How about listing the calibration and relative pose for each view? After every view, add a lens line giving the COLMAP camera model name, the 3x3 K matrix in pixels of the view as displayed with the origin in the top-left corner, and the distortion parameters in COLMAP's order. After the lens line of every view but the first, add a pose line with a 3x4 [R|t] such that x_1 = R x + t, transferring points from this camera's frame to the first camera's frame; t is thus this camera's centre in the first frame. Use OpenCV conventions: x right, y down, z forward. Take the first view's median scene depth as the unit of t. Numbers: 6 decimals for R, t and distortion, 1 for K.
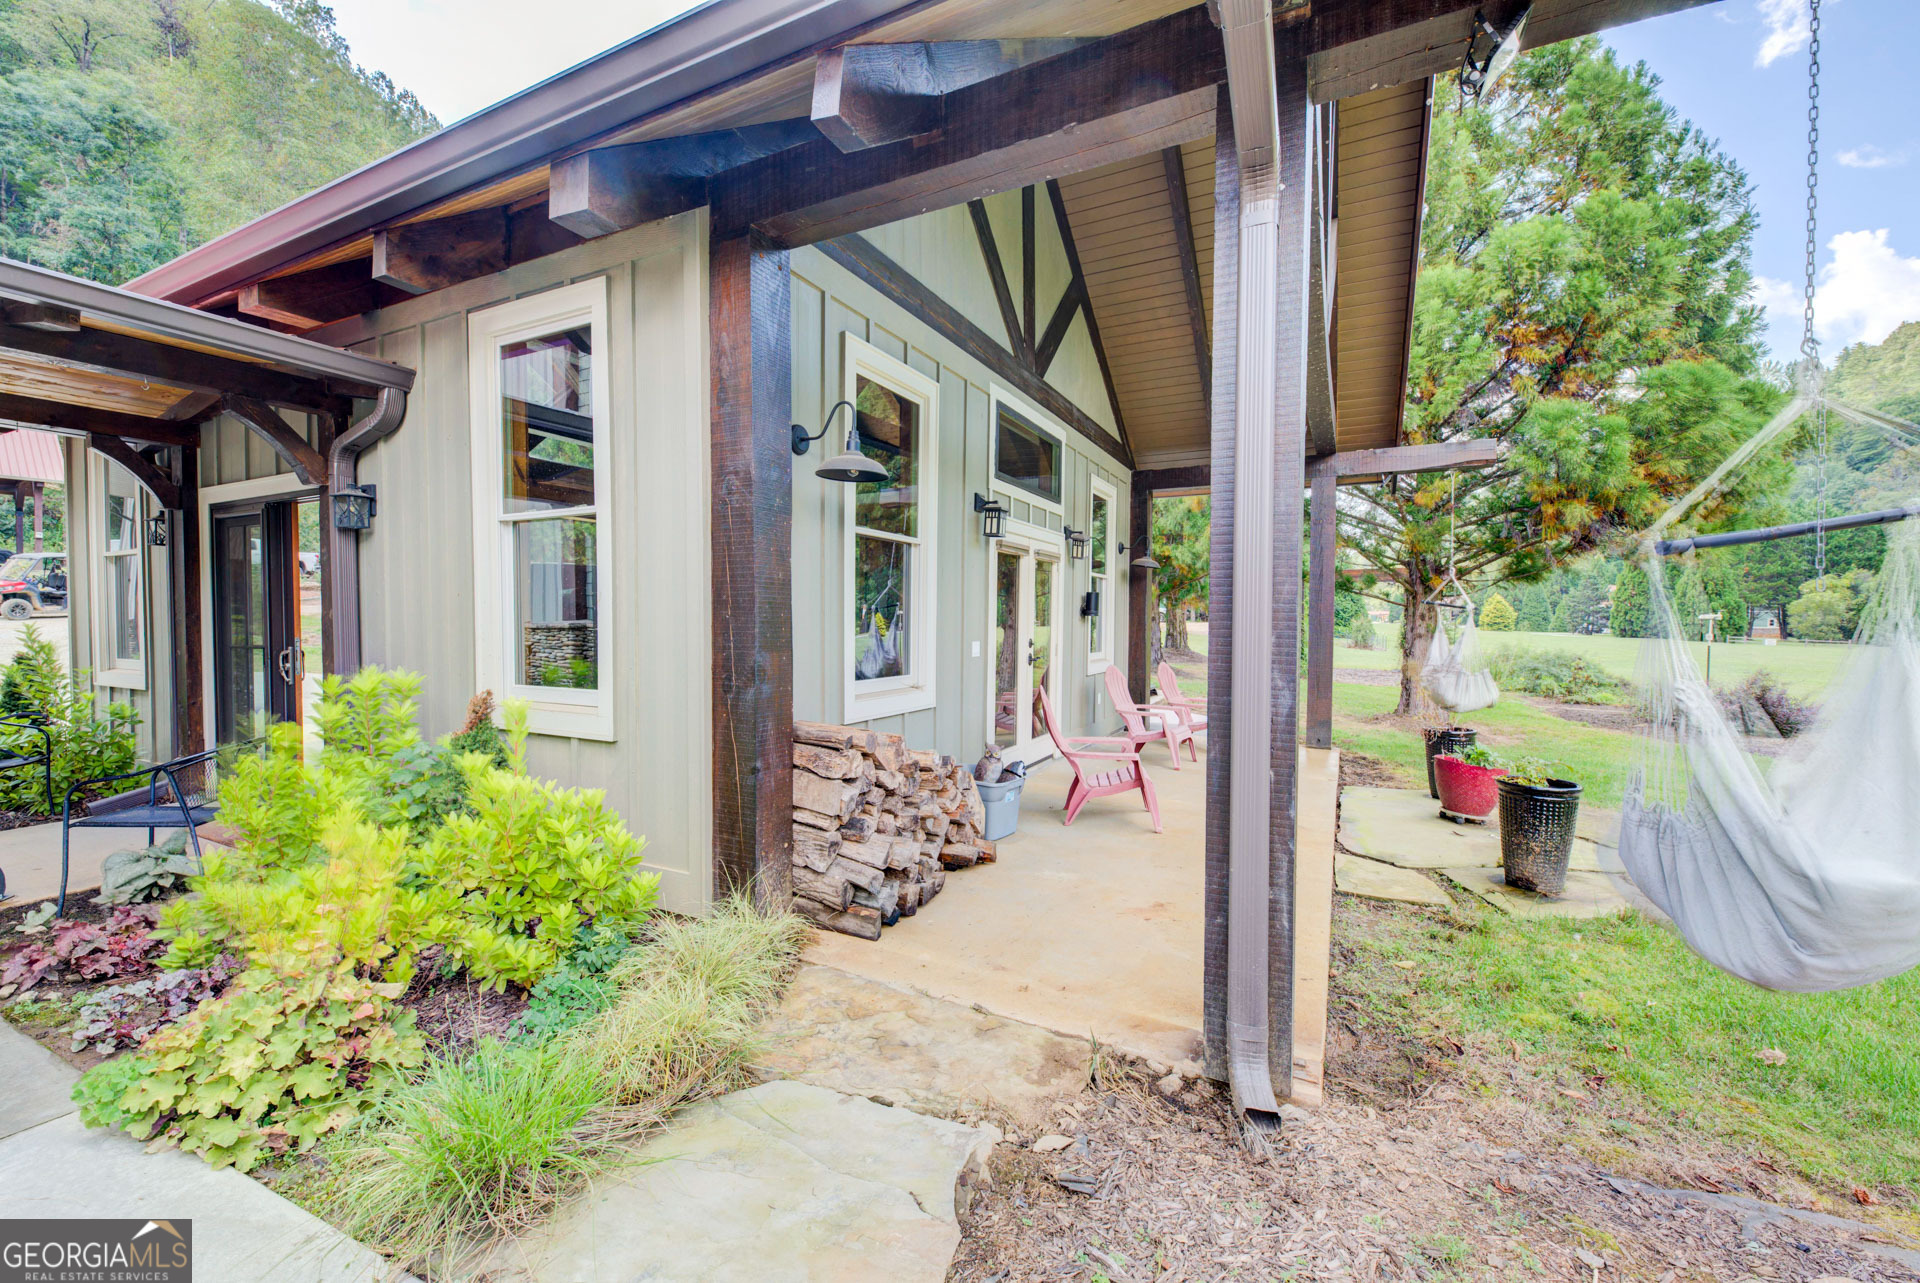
lens RADIAL K [[765.7, 0, 957.9], [0, 765.7, 644.8], [0, 0, 1]] dist [0.015805, -0.009973]
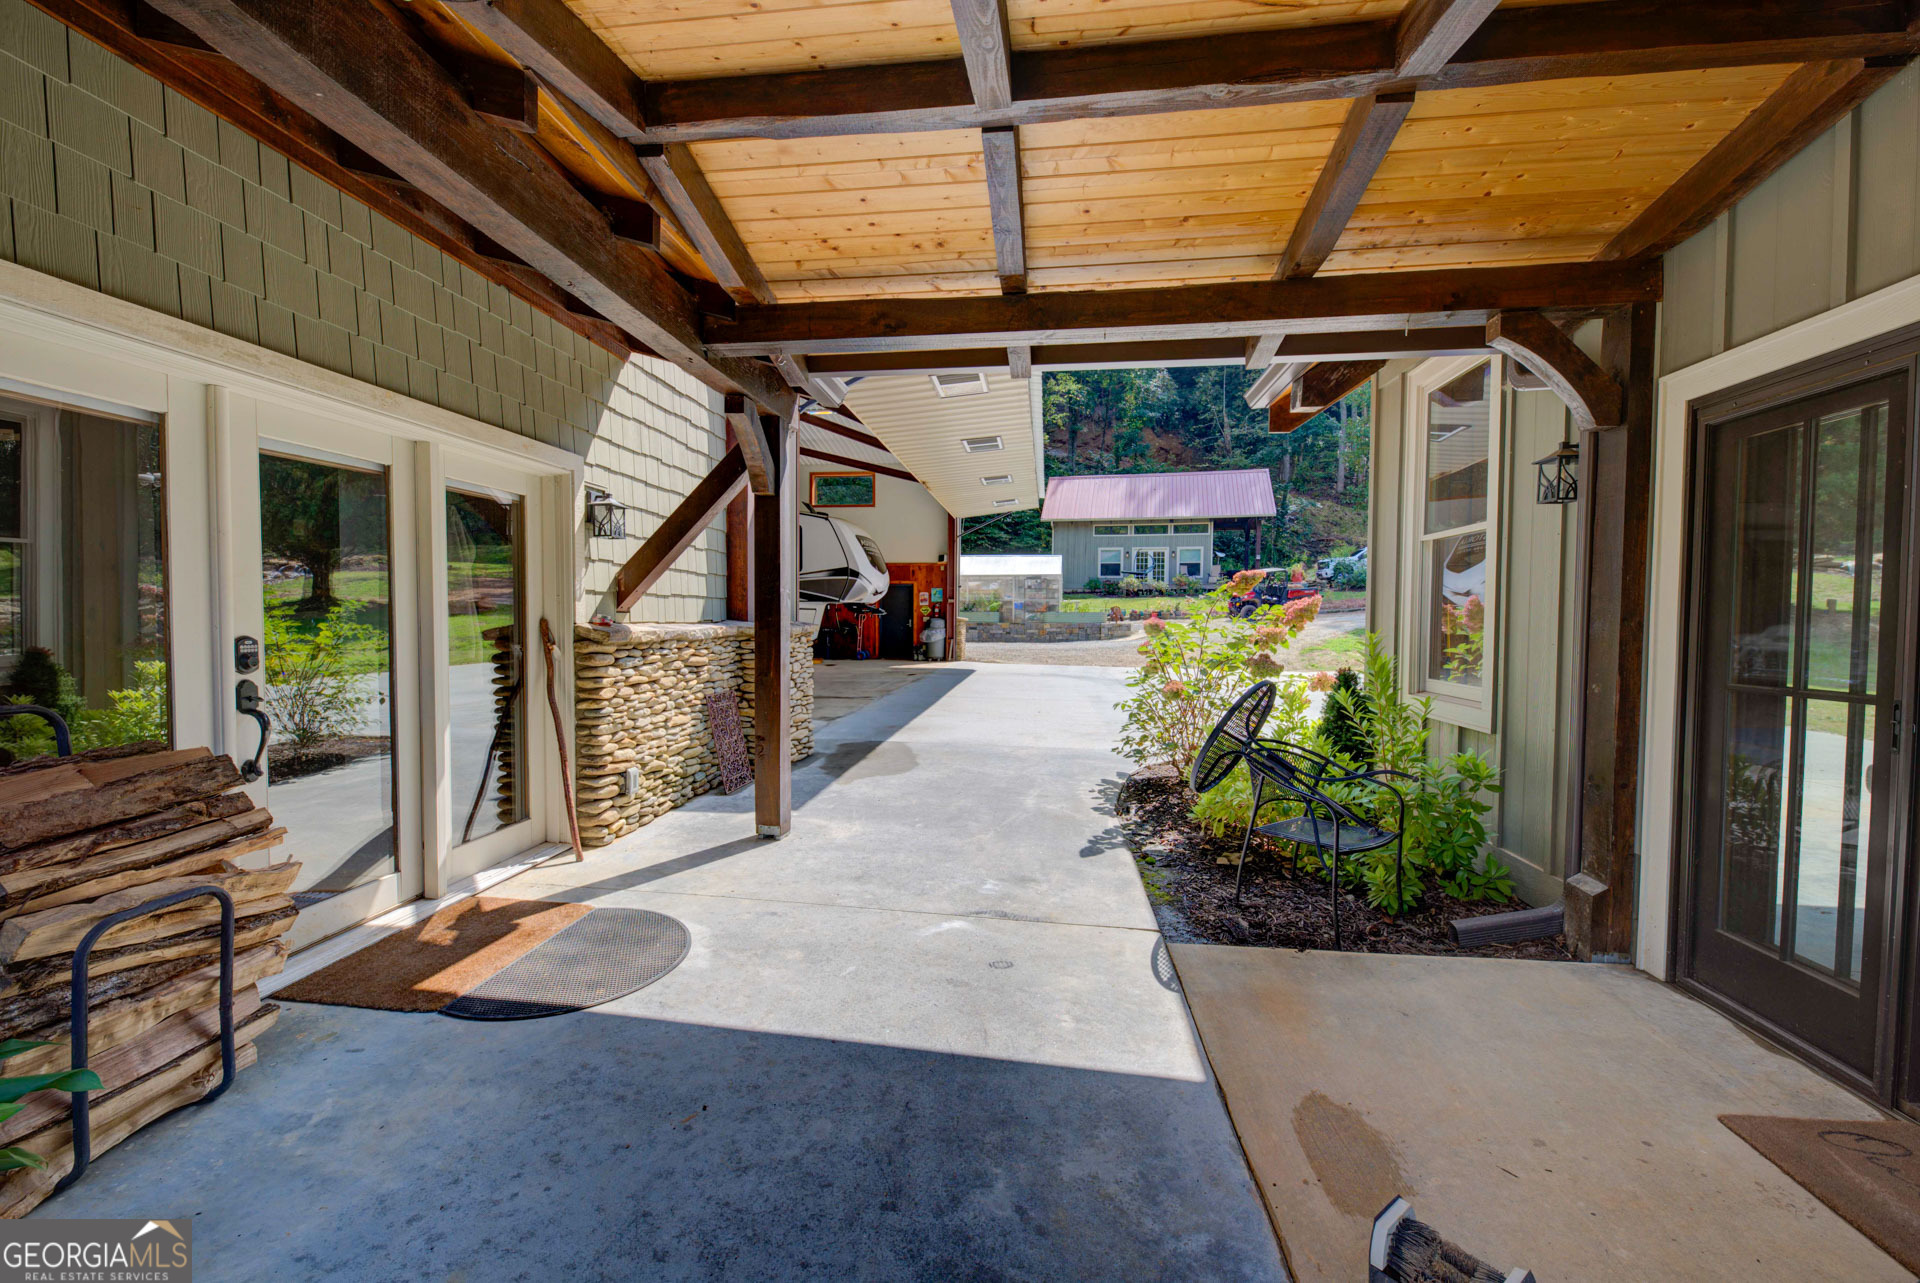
lens RADIAL K [[765.7, 0, 957.9], [0, 765.7, 644.8], [0, 0, 1]] dist [0.015805, -0.009973]
pose [[0.338667, 0.032578, -0.940342, -0.648684], [-0.035174, 0.999140, 0.021947, -0.017286], [0.940249, 0.025642, 0.339522, 0.380783]]
